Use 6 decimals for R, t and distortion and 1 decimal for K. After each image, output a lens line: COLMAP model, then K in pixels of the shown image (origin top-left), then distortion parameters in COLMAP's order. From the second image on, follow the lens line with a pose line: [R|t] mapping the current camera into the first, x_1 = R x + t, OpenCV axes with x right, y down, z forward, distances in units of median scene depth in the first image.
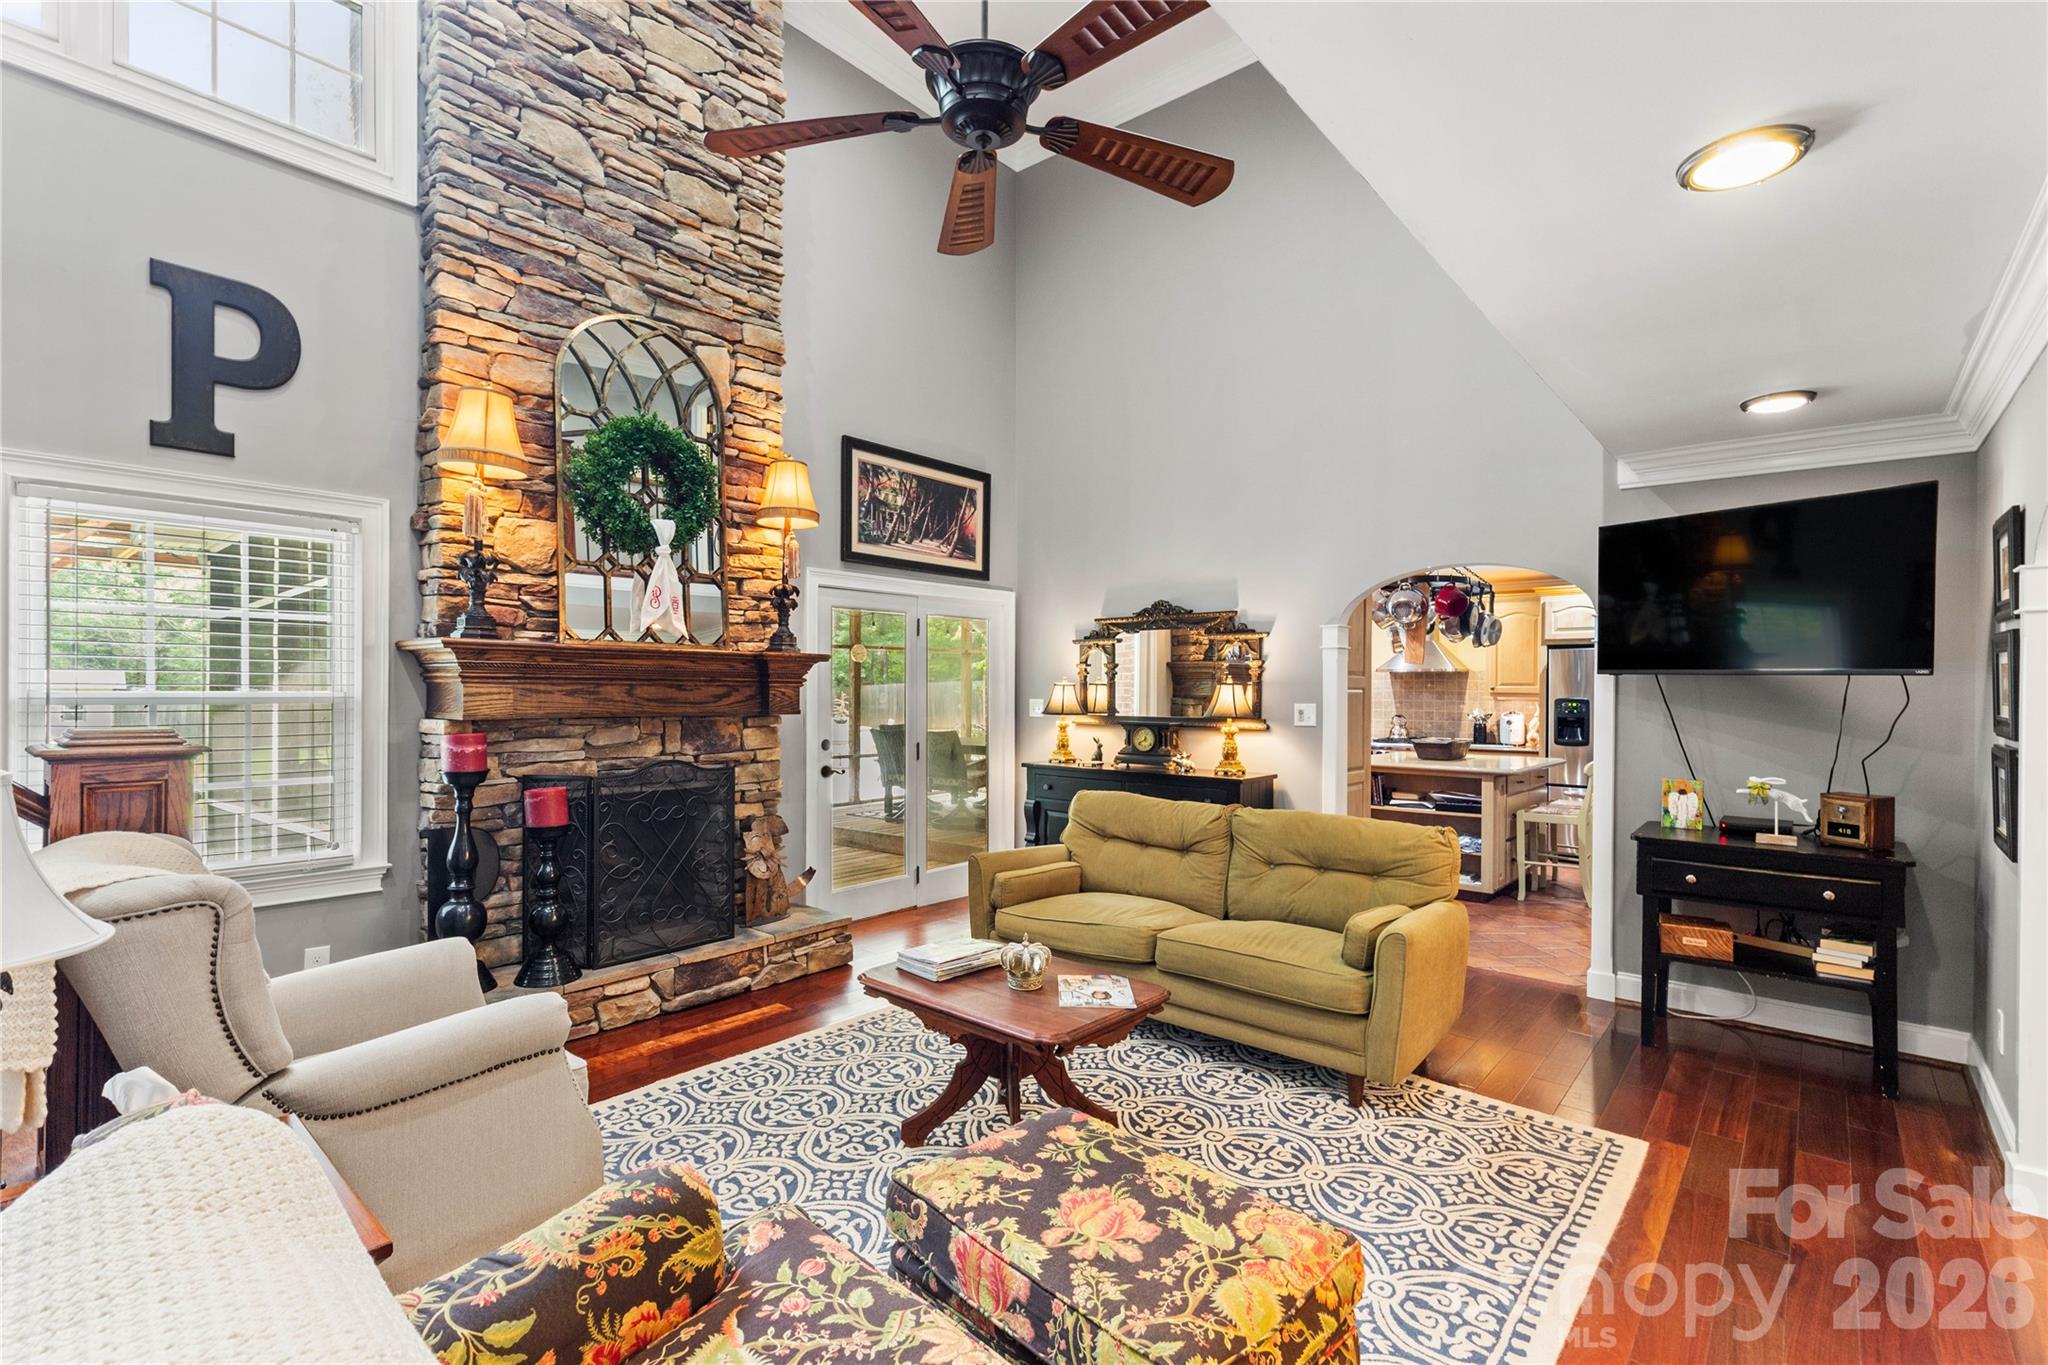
lens RADIAL K [[954.6, 0, 1026.7], [0, 954.6, 682.0], [0, 0, 1]] dist [0.005257, -0.002668]
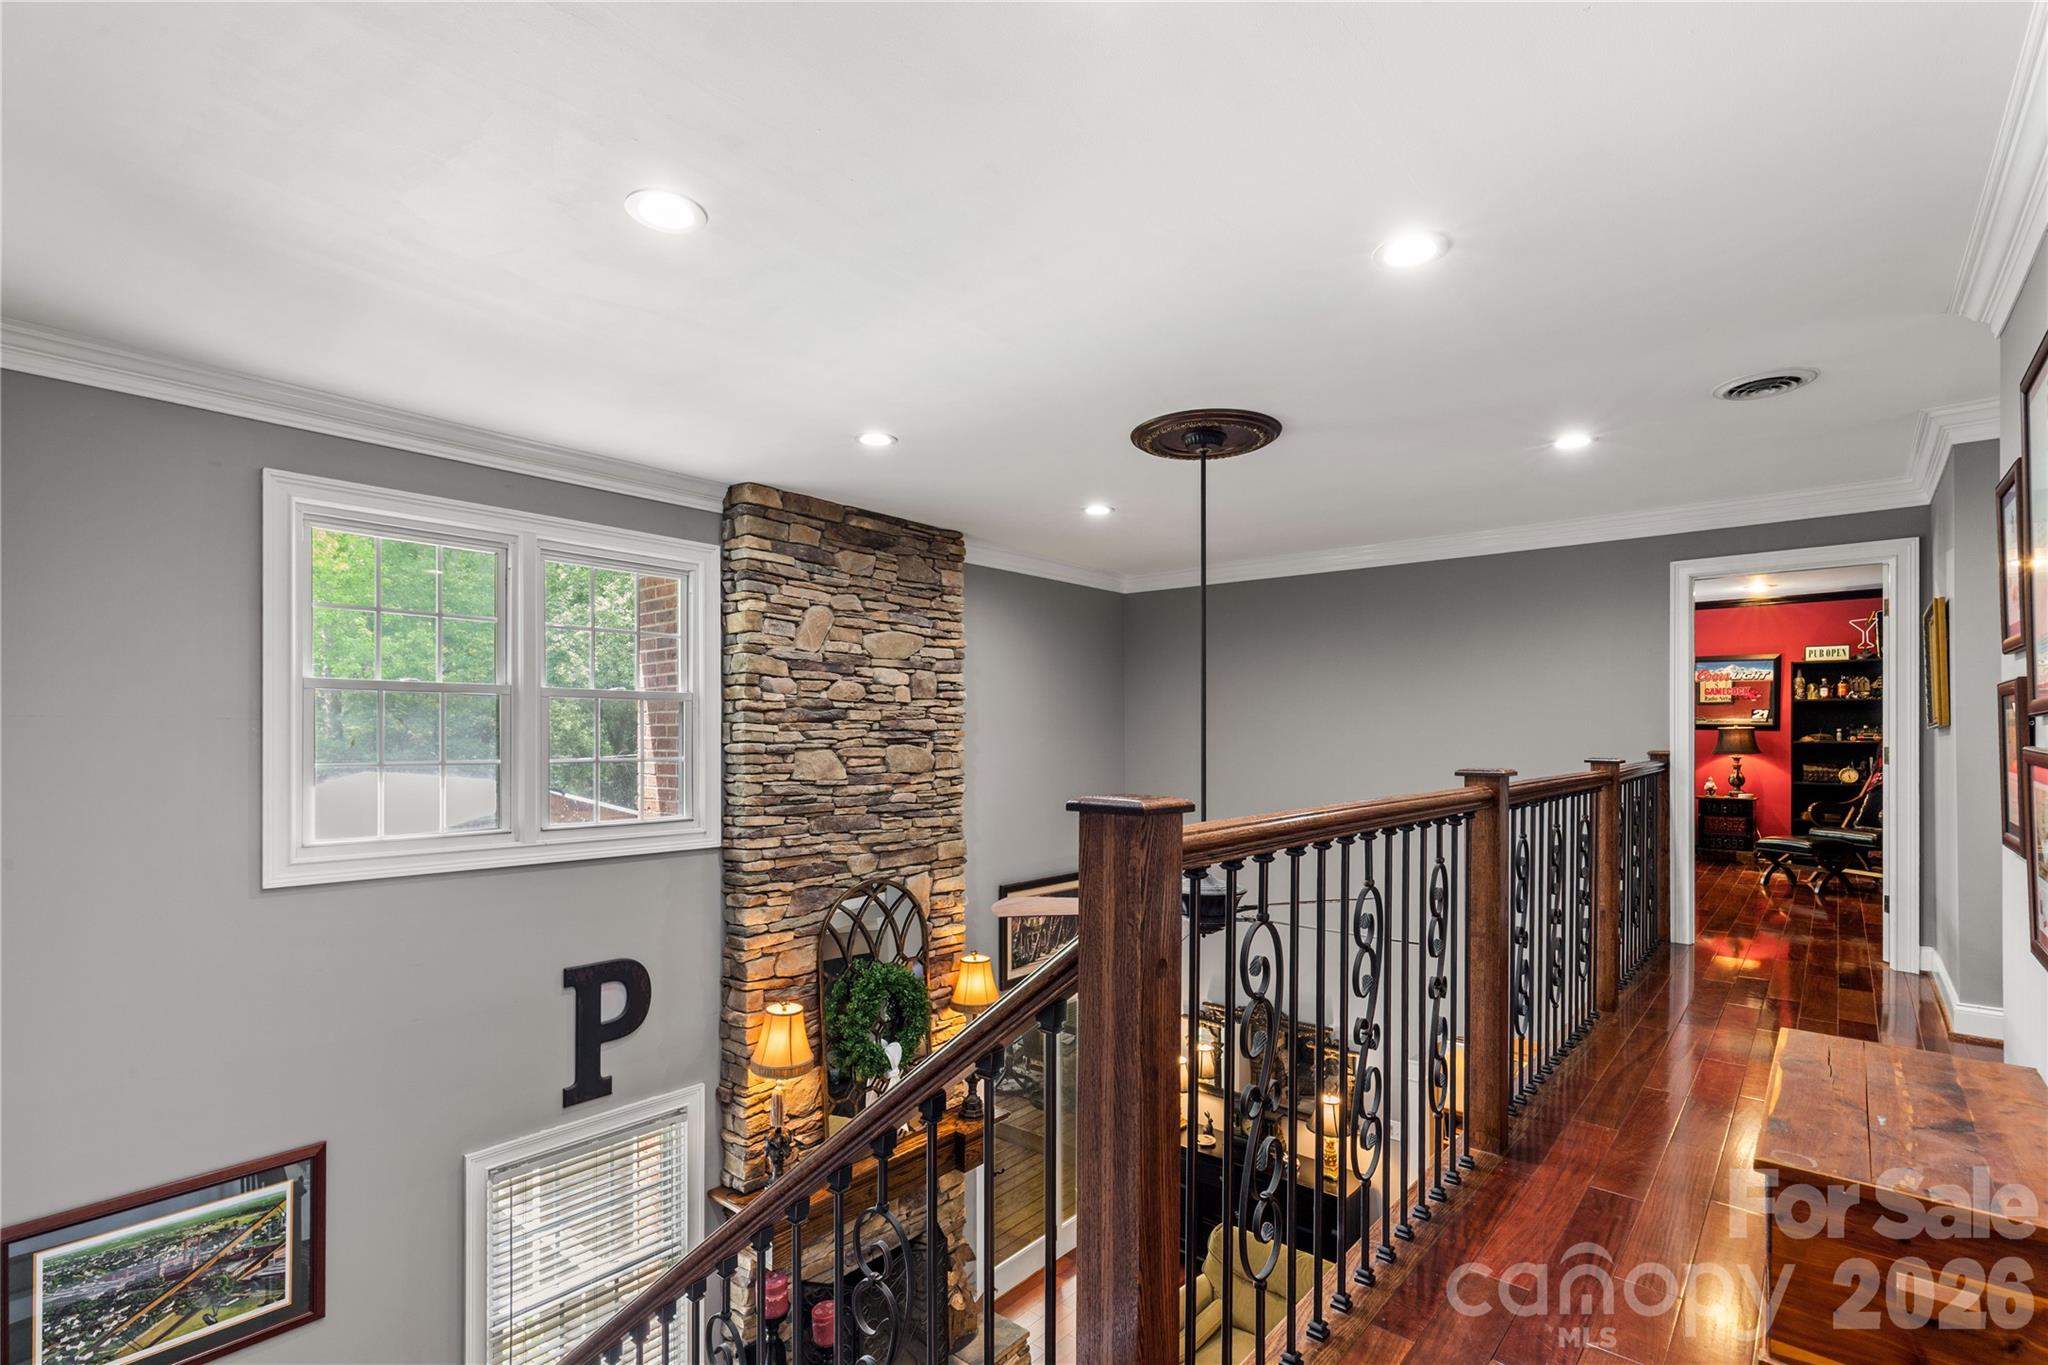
lens RADIAL K [[954.6, 0, 1033.0], [0, 954.6, 695.8], [0, 0, 1]] dist [0.005257, -0.002668]
pose [[0.999983, -0.003289, 0.004769, -0.206002], [0.003350, 0.999912, -0.012803, -0.636309], [-0.004727, 0.012819, 0.999907, -0.278482]]
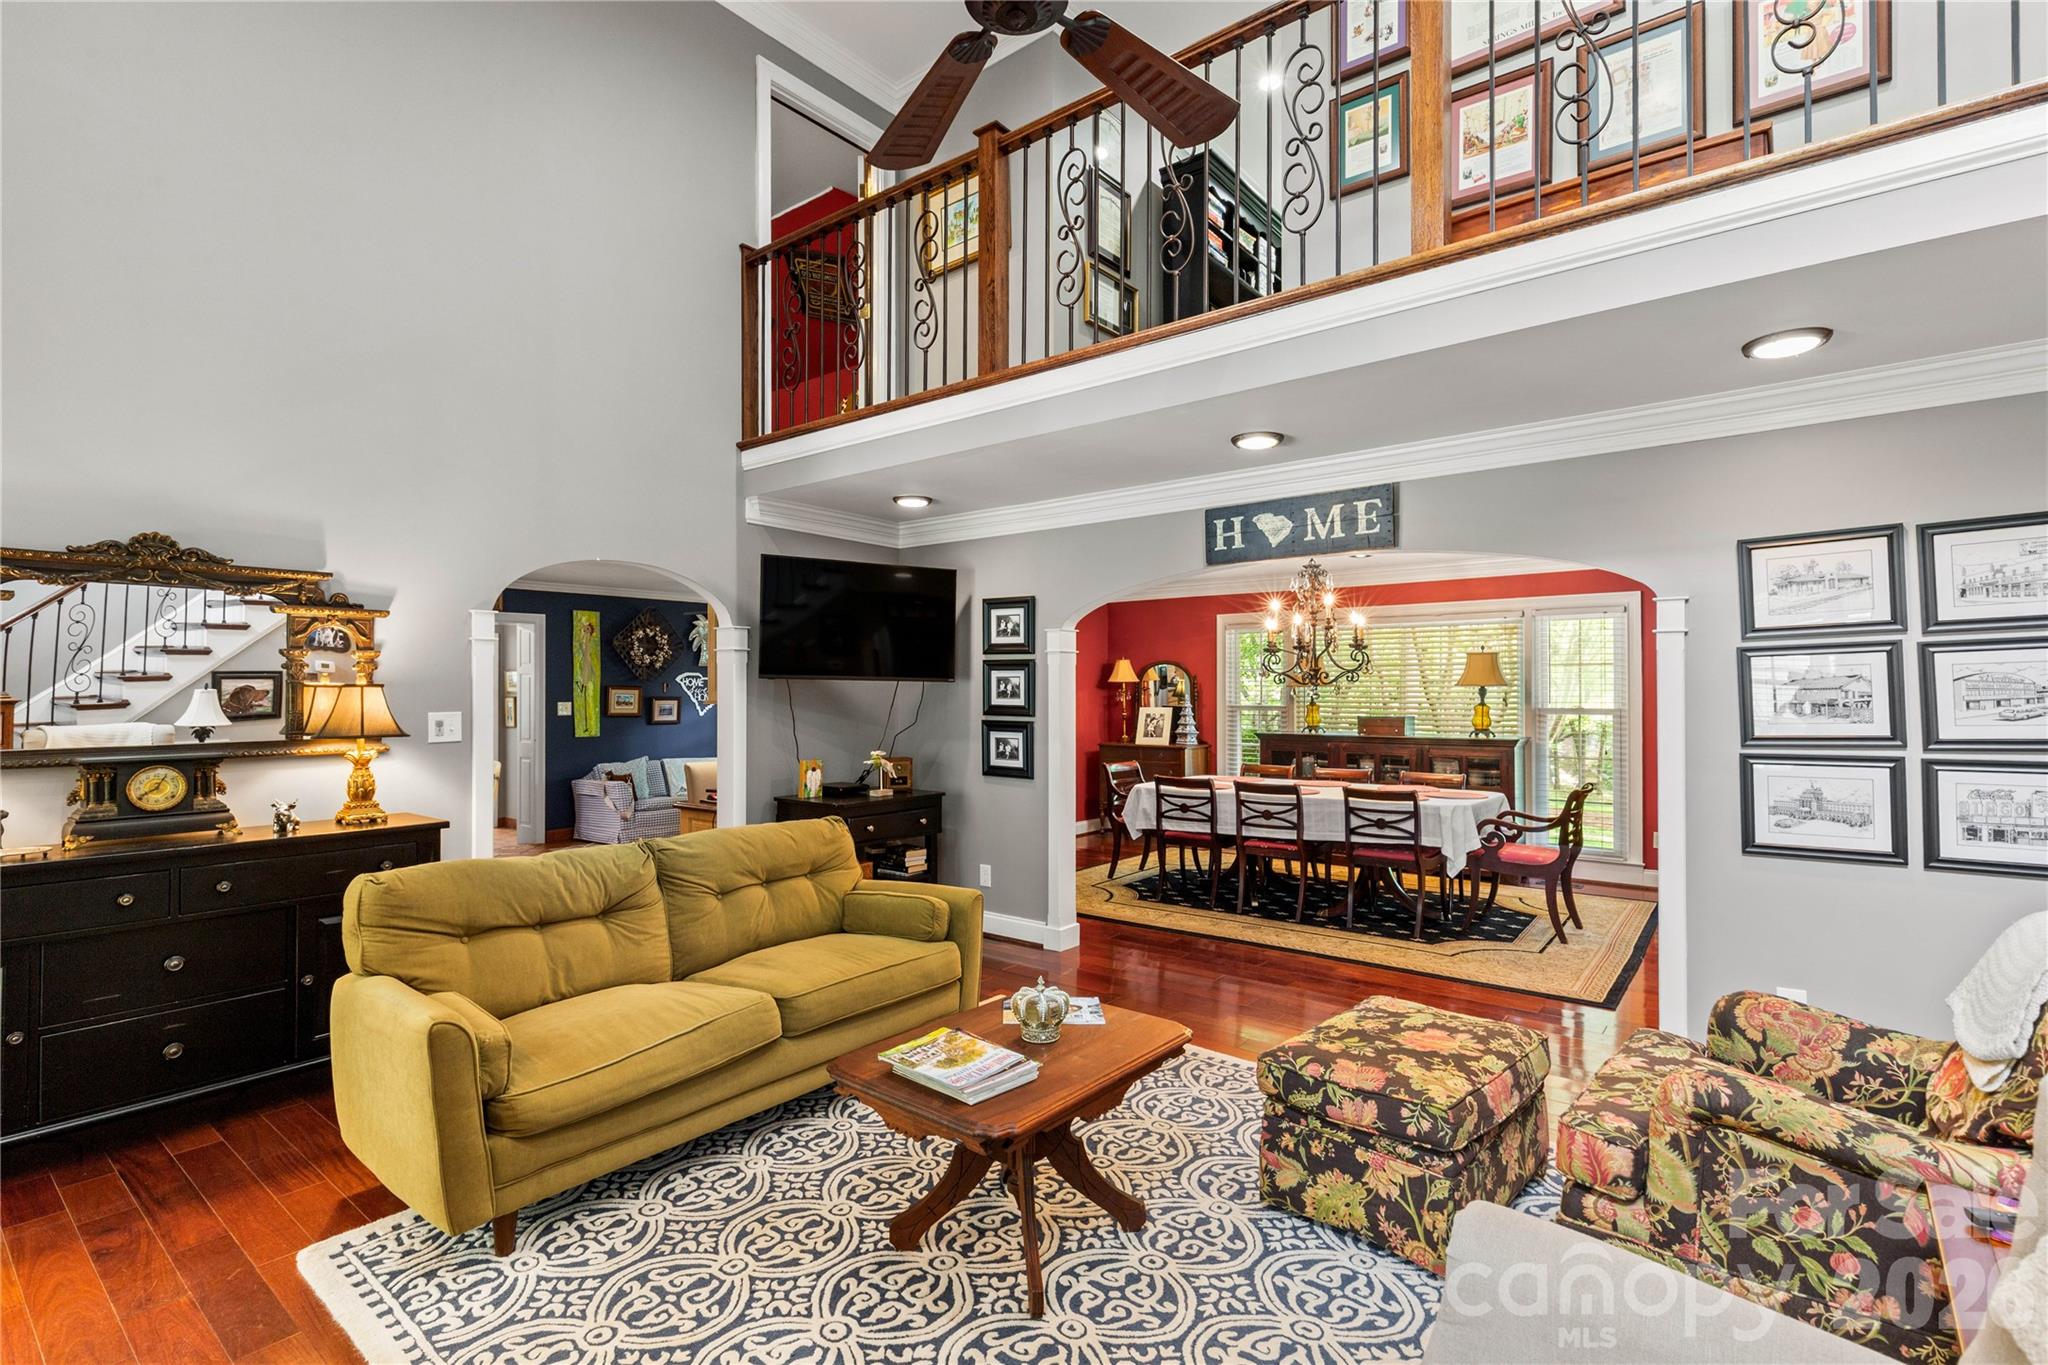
lens RADIAL K [[954.6, 0, 1038.2], [0, 954.6, 682.1], [0, 0, 1]] dist [0.005257, -0.002668]
pose [[-0.047397, 0.004265, 0.998867, -0.600107], [-0.006153, 0.999971, -0.004562, -0.000054], [-0.998857, -0.006362, -0.047370, 0.723513]]
